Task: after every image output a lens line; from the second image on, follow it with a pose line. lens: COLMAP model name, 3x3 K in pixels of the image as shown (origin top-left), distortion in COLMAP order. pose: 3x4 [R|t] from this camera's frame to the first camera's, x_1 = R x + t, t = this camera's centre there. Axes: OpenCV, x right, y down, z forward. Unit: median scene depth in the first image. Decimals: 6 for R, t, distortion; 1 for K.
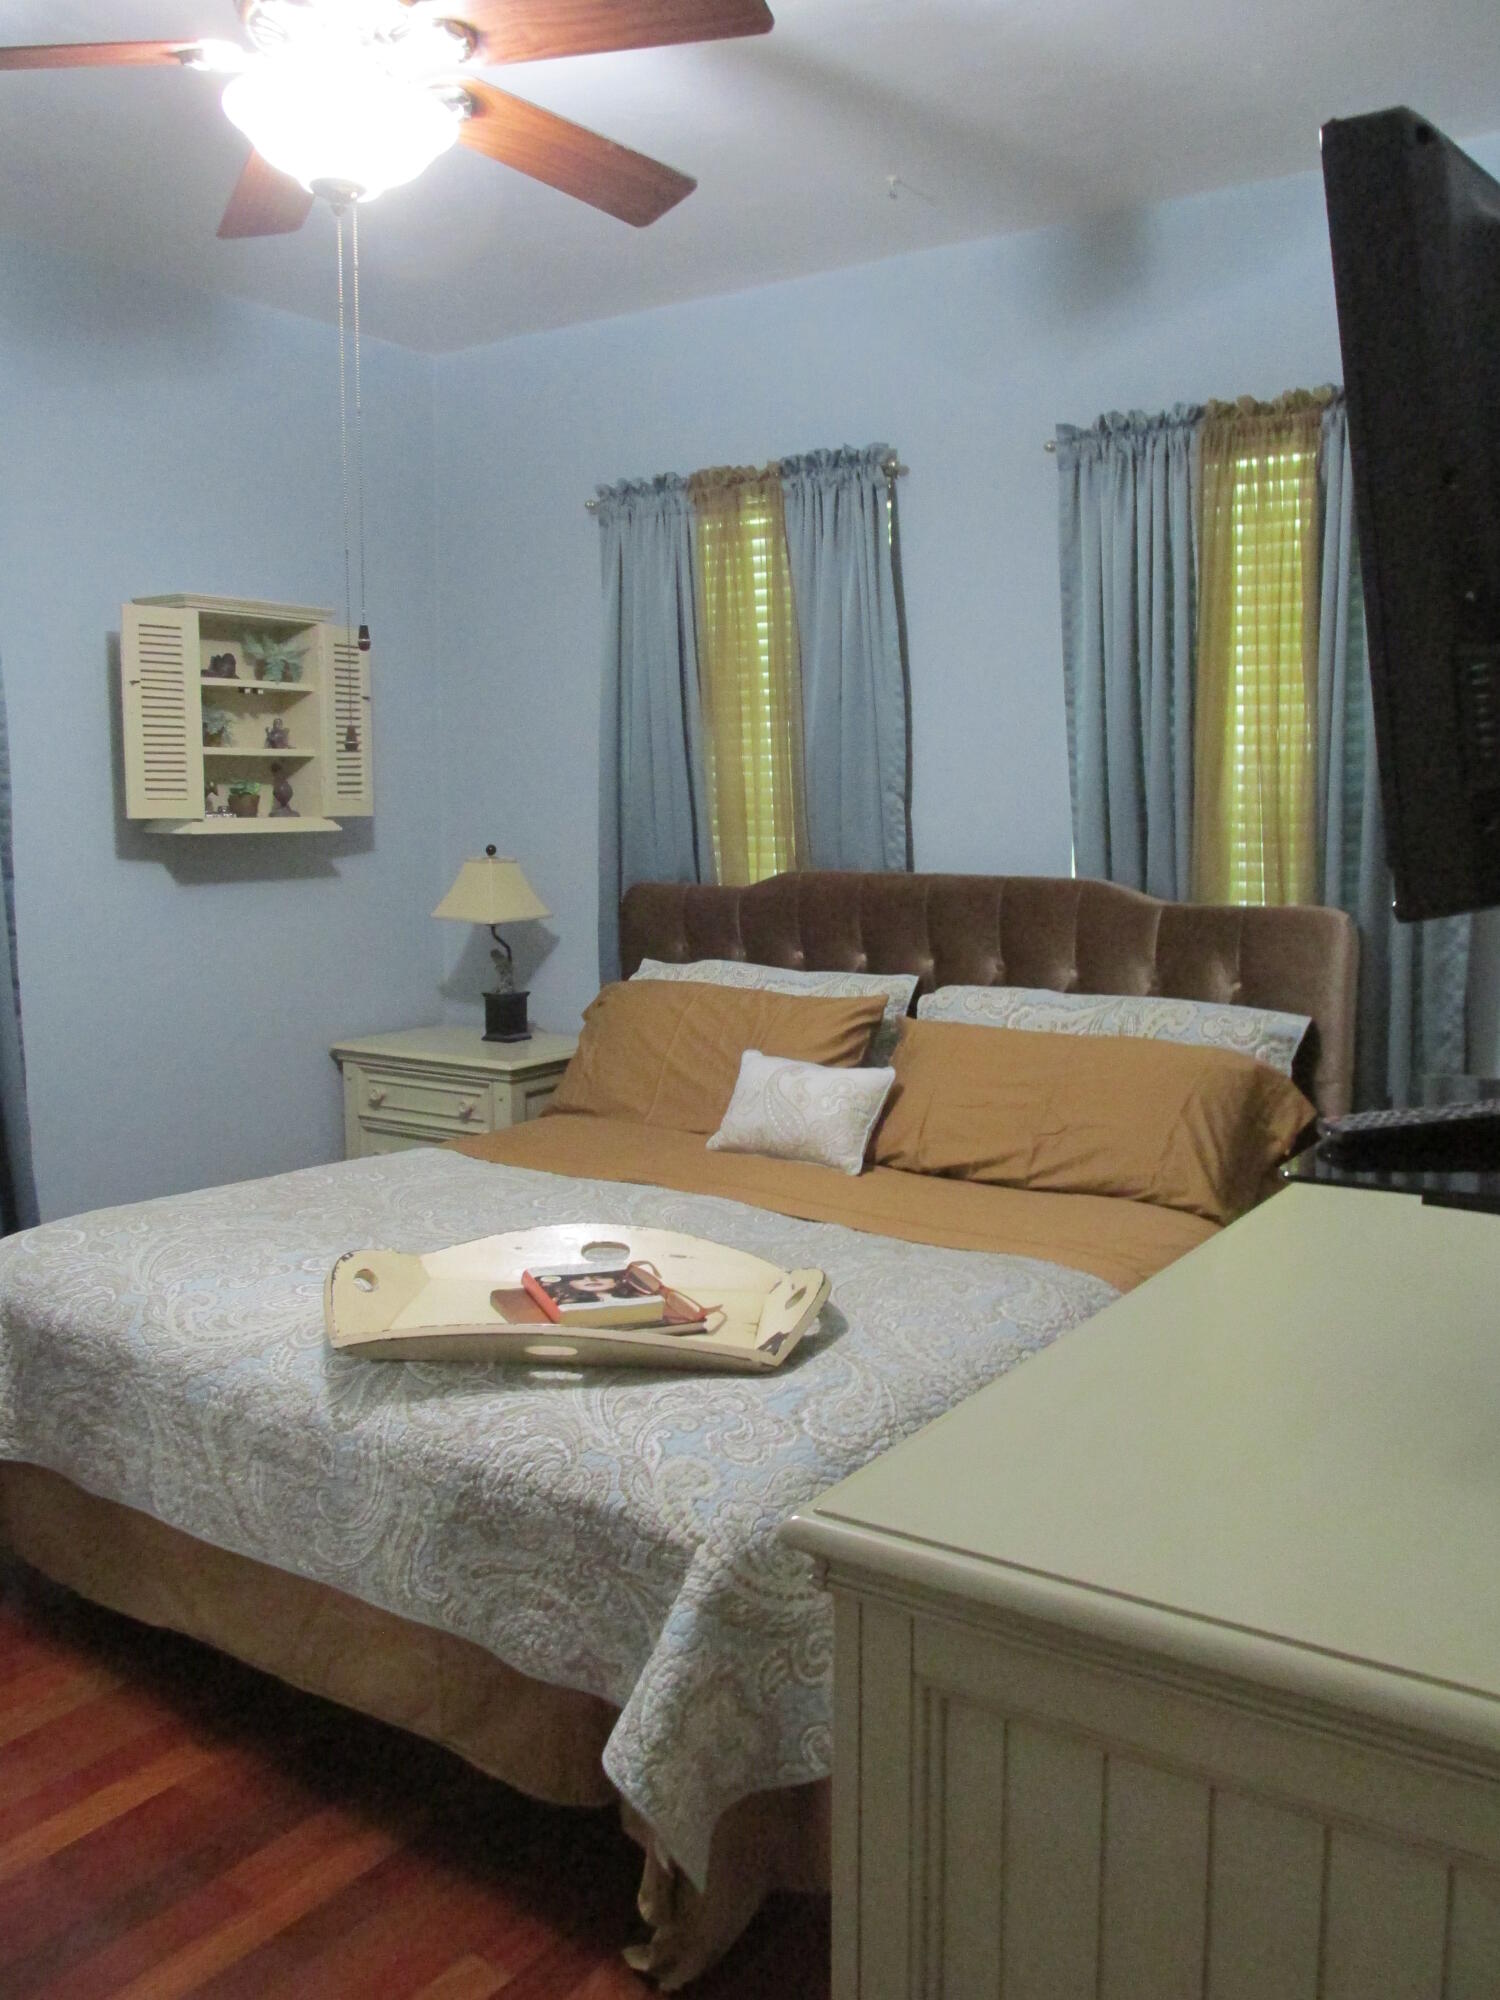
lens RADIAL K [[1639.7, 0, 750.1], [0, 1639.7, 1002.2], [0, 0, 1]] dist [-0.083442, -0.009545]
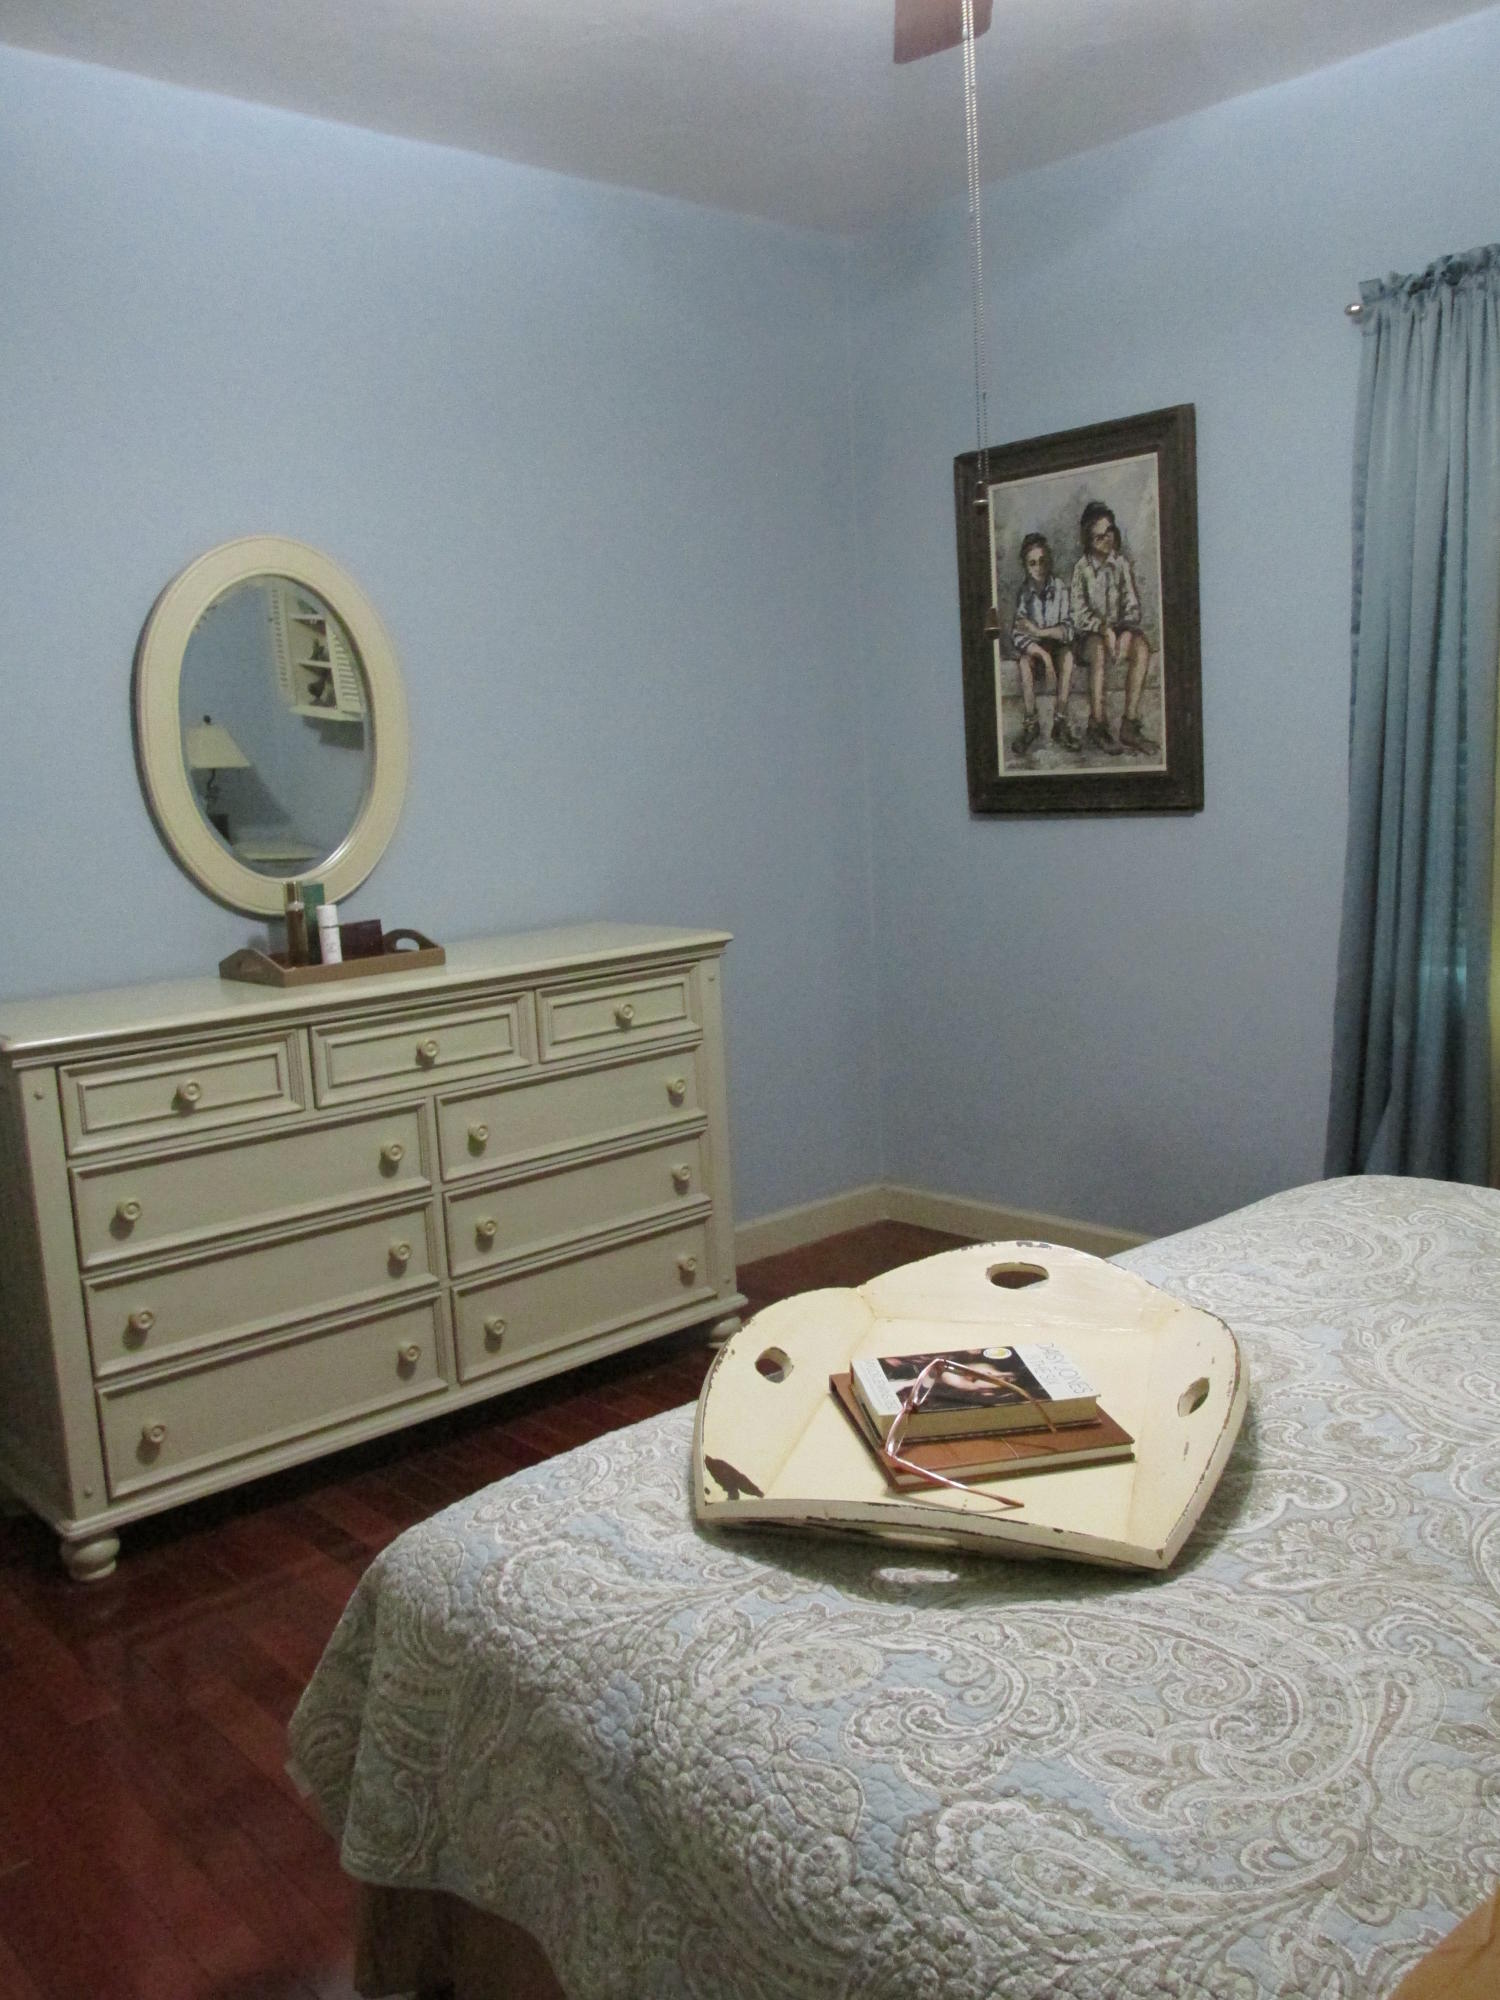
lens RADIAL K [[1665.5, 0, 751.8], [0, 1665.5, 1000.4], [0, 0, 1]] dist [-0.025568, -0.005239]
pose [[-0.198369, 0.178500, -0.963736, 0.597174], [-0.084428, 0.976510, 0.198244, -0.124897], [0.976484, 0.120692, -0.178639, 1.015011]]
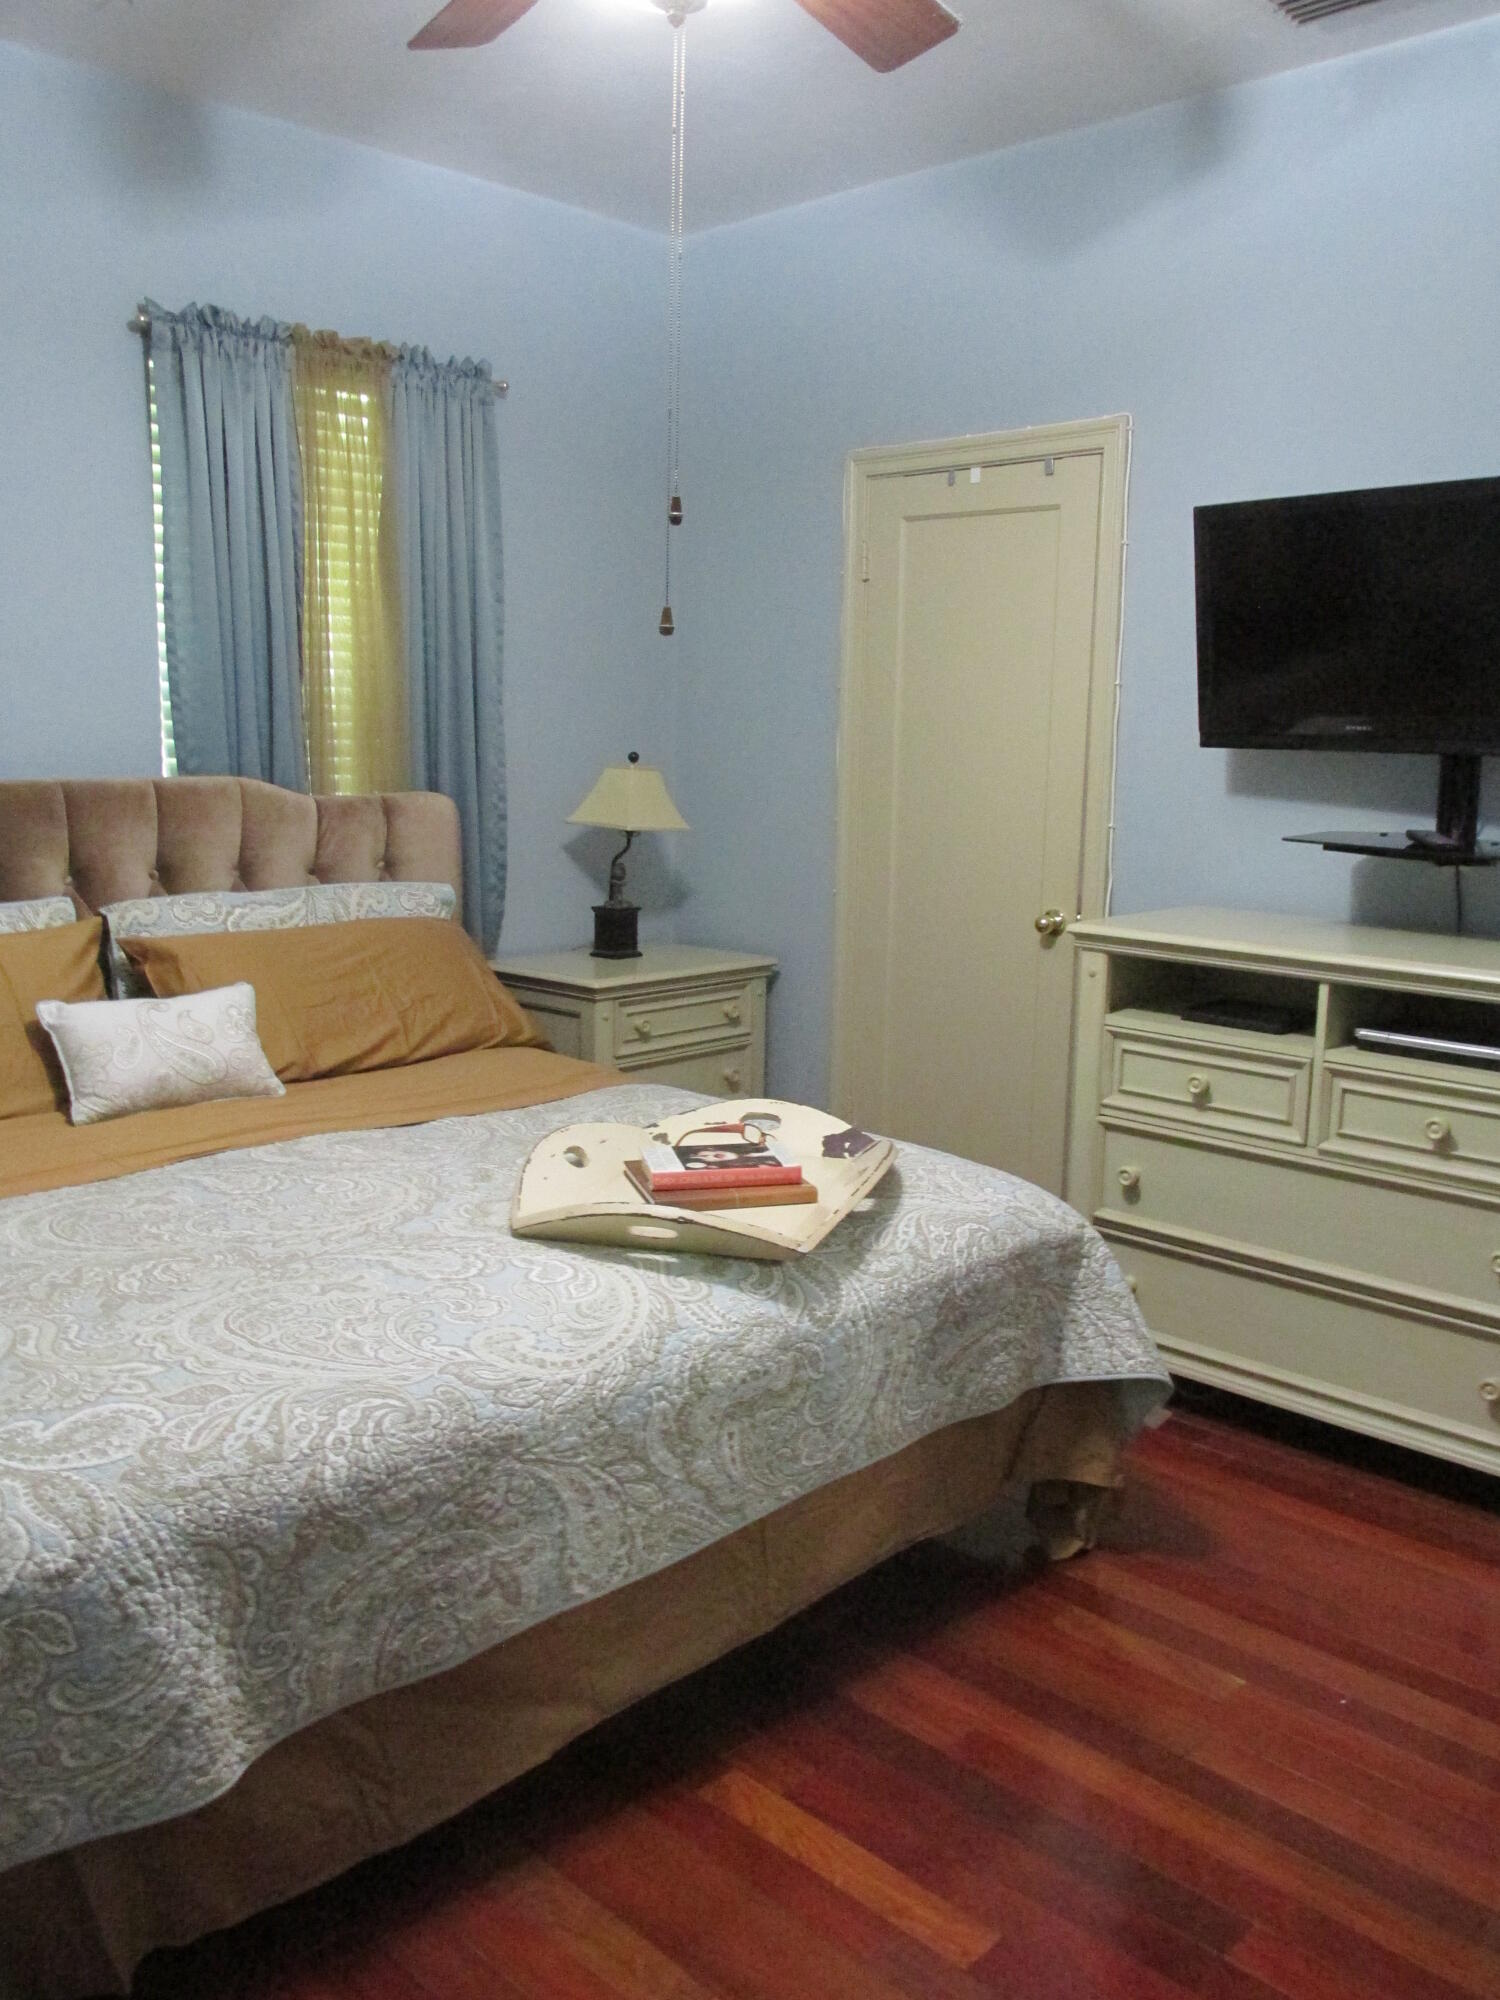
lens RADIAL K [[1639.7, 0, 750.1], [0, 1639.7, 1002.2], [0, 0, 1]] dist [-0.083442, -0.009545]
pose [[0.174855, -0.163023, 0.971004, -1.119498], [0.102241, 0.983872, 0.146773, -0.081887], [-0.979271, 0.073613, 0.188702, 0.771976]]
